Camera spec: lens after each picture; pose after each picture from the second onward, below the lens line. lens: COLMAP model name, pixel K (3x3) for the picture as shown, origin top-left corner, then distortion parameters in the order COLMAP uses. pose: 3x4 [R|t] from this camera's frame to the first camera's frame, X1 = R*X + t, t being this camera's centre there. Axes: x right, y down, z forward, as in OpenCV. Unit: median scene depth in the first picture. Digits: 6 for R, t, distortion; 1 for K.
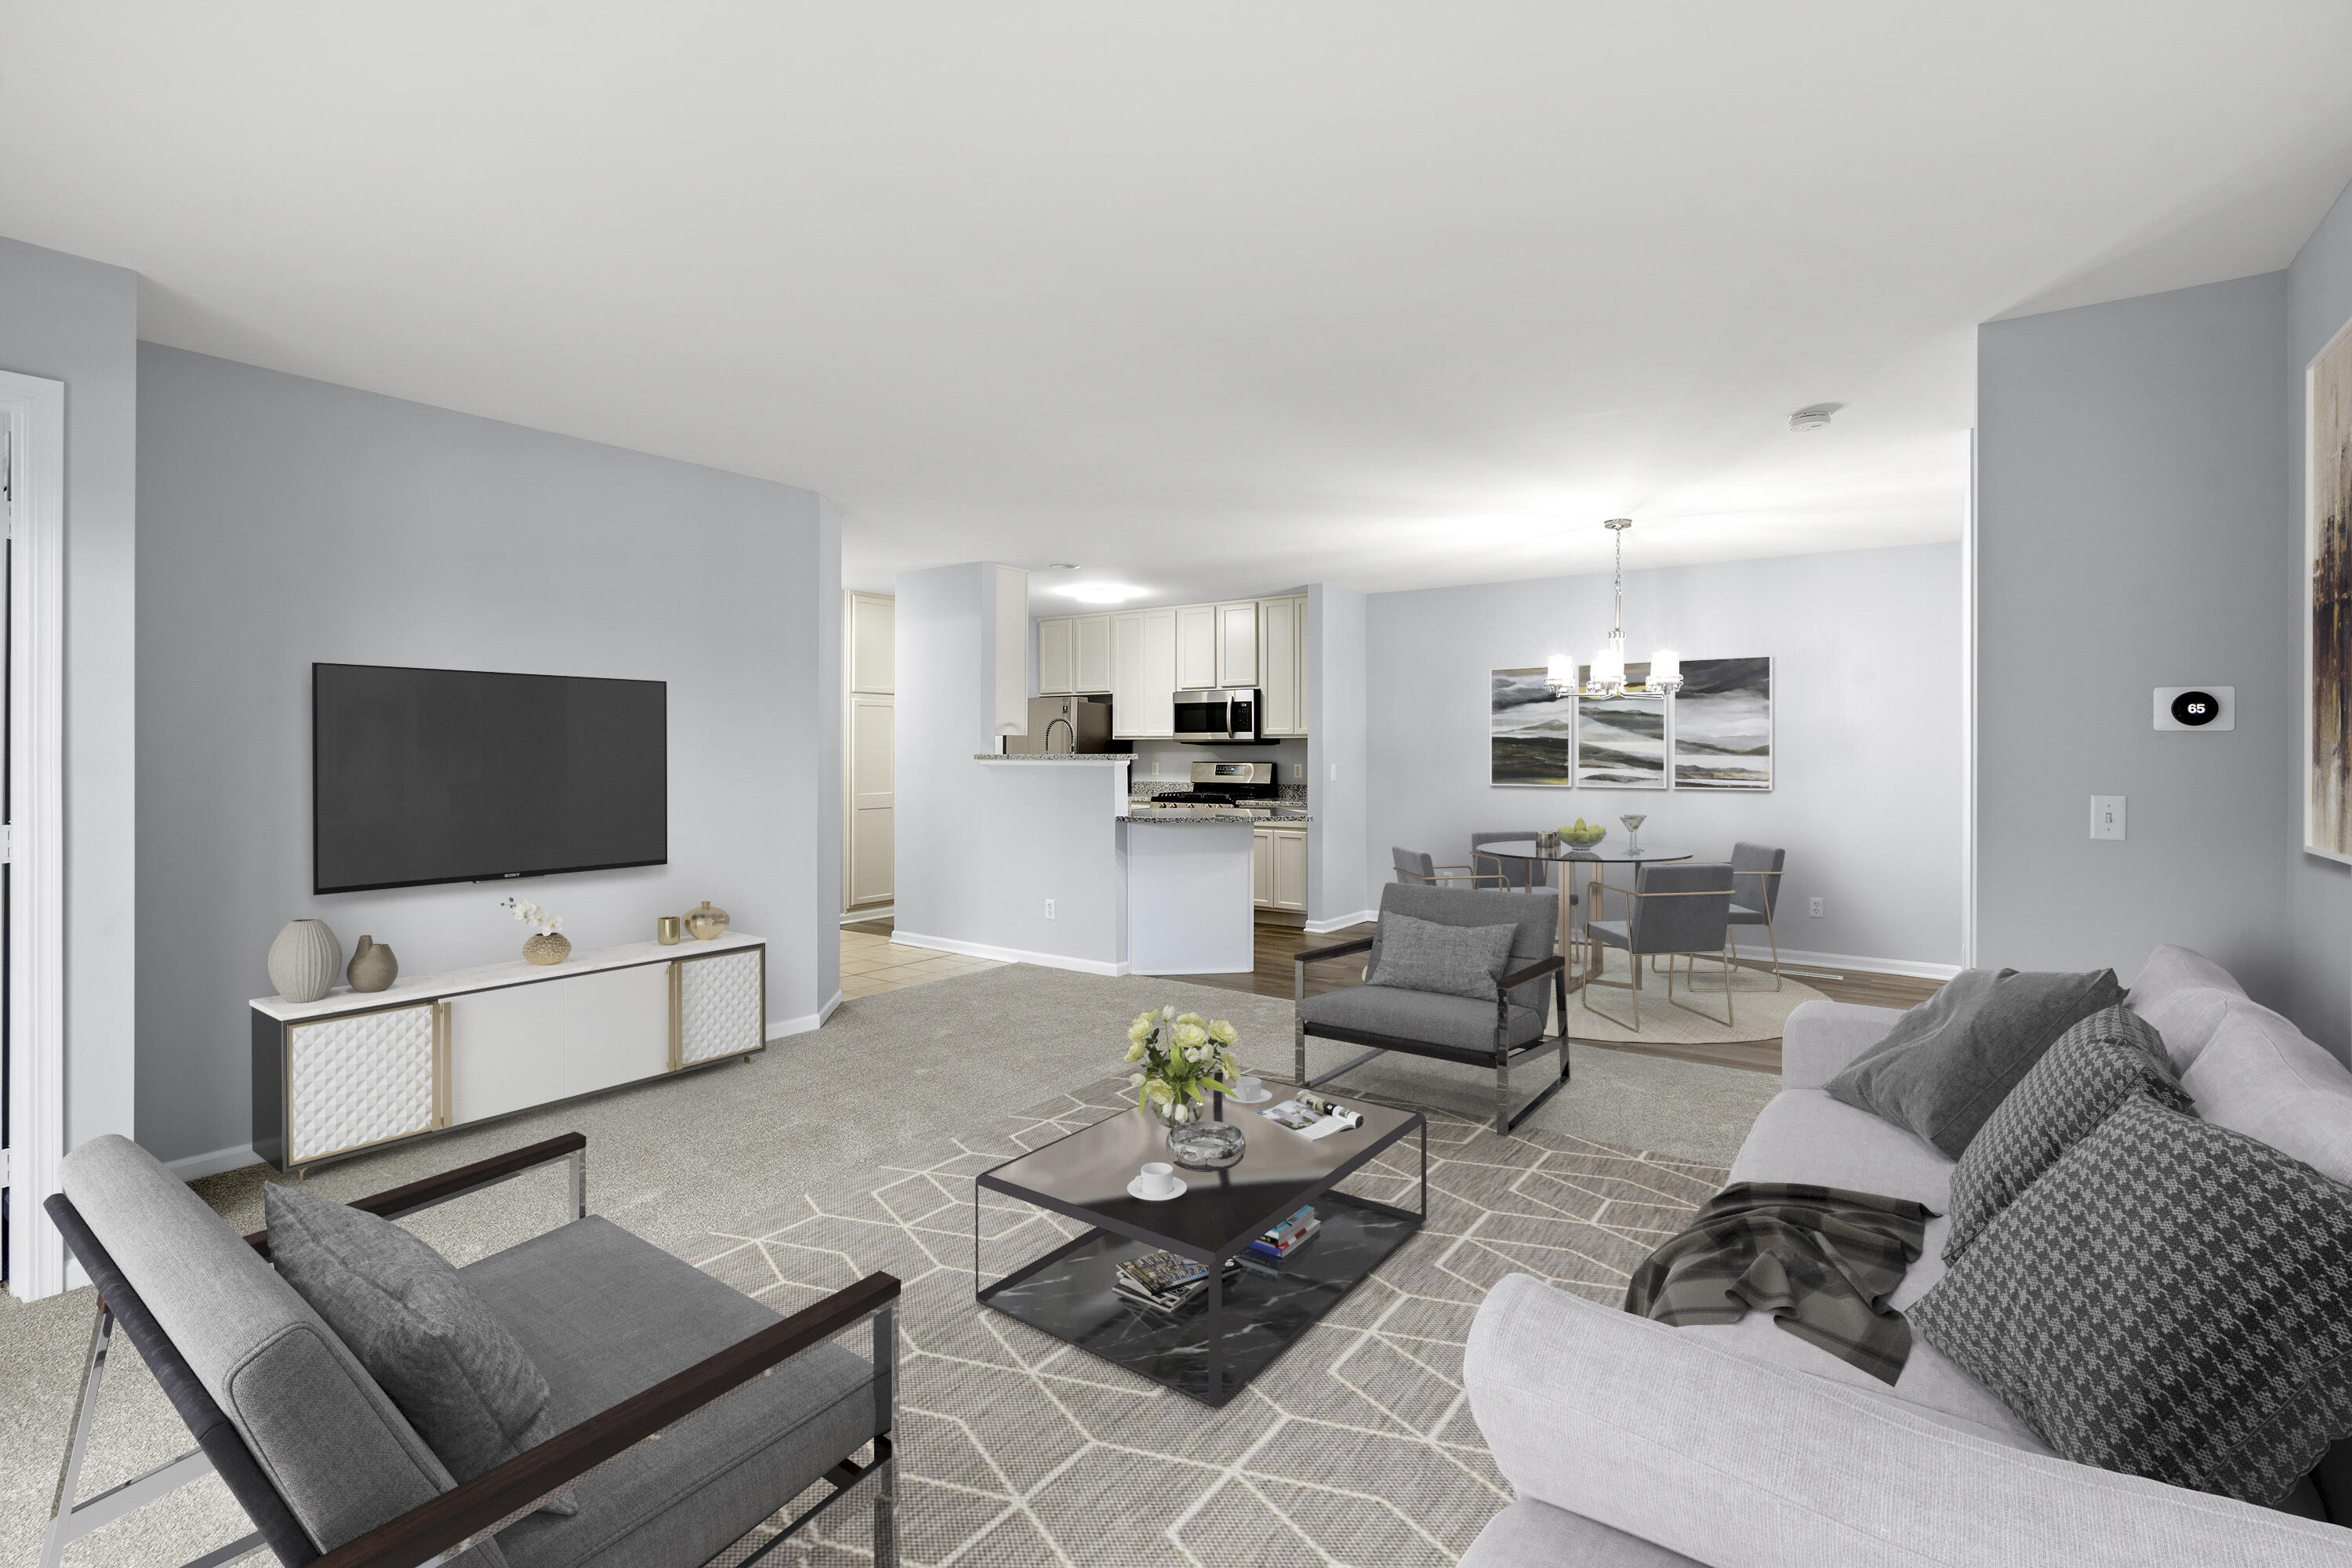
lens RADIAL K [[1065.5, 0, 1176.0], [0, 1065.5, 784.0], [0, 0, 1]] dist [-0.000469, 0.000014]
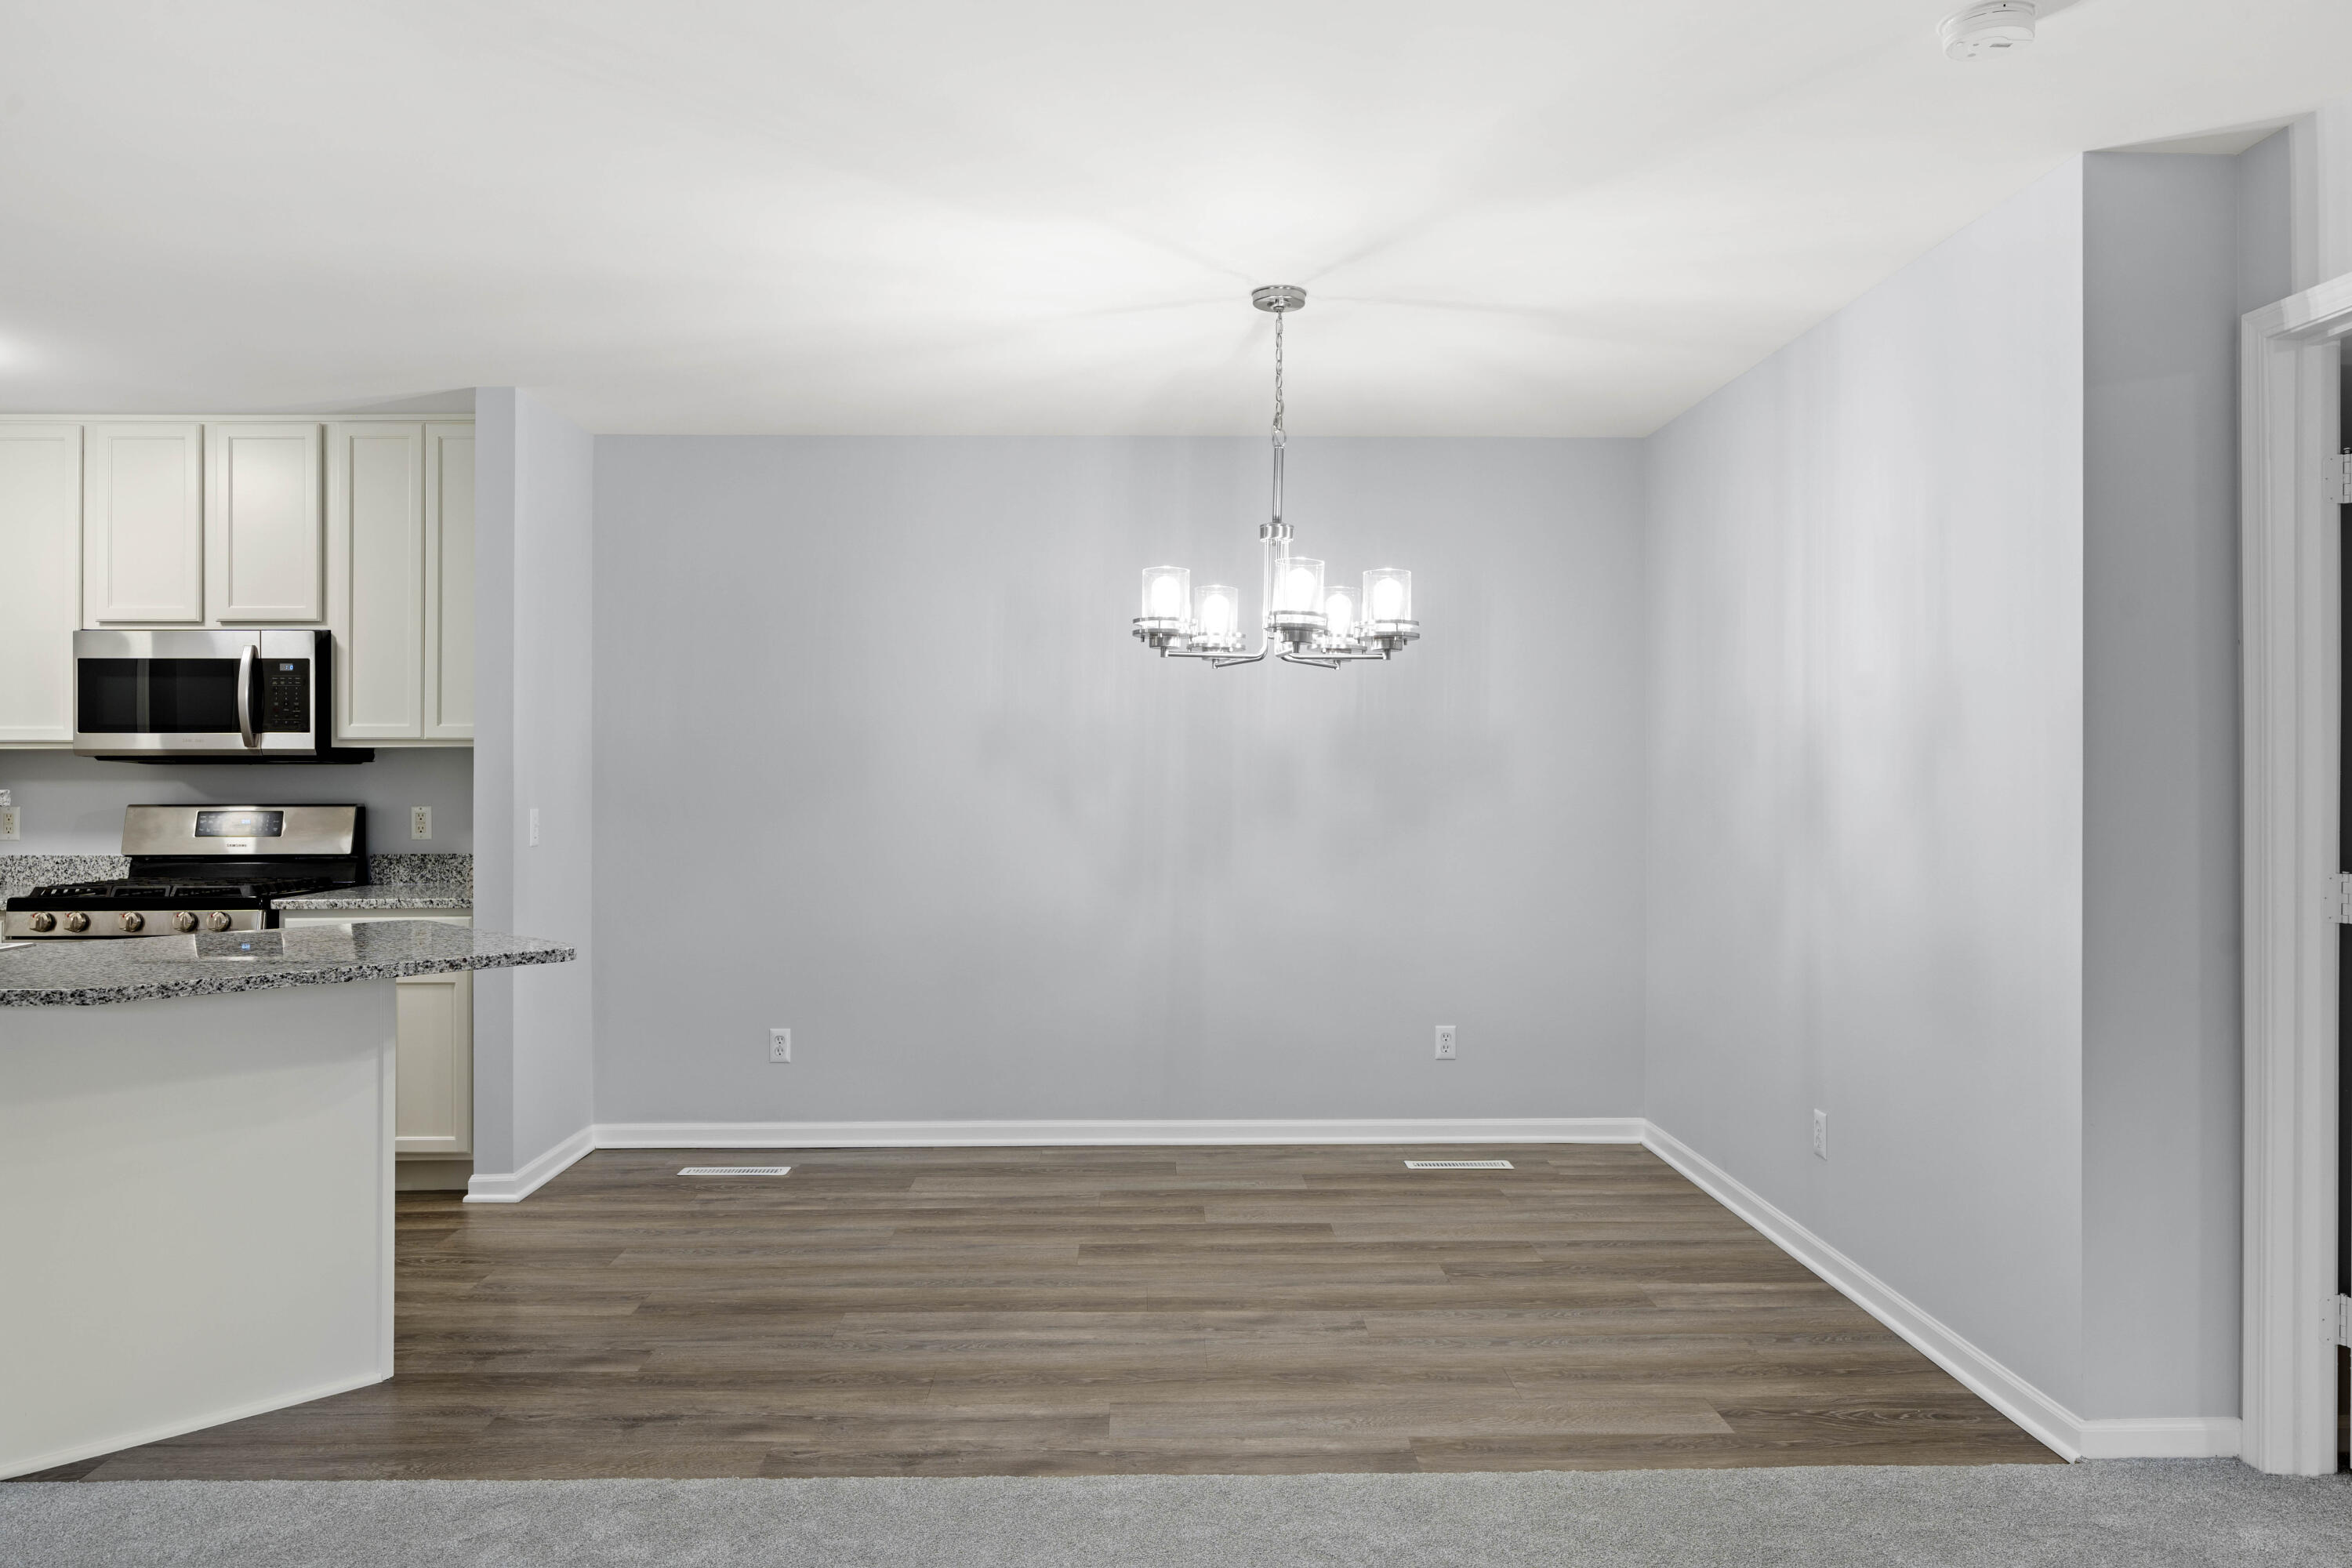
lens RADIAL K [[1578.3, 0, 1163.1], [0, 1578.3, 754.4], [0, 0, 1]] dist [0.001793, 0.001348]
pose [[0.799273, 0.006396, 0.600934, -0.032831], [0.021817, 0.998975, -0.039650, -0.008223], [-0.600572, 0.044802, 0.798315, 0.303350]]
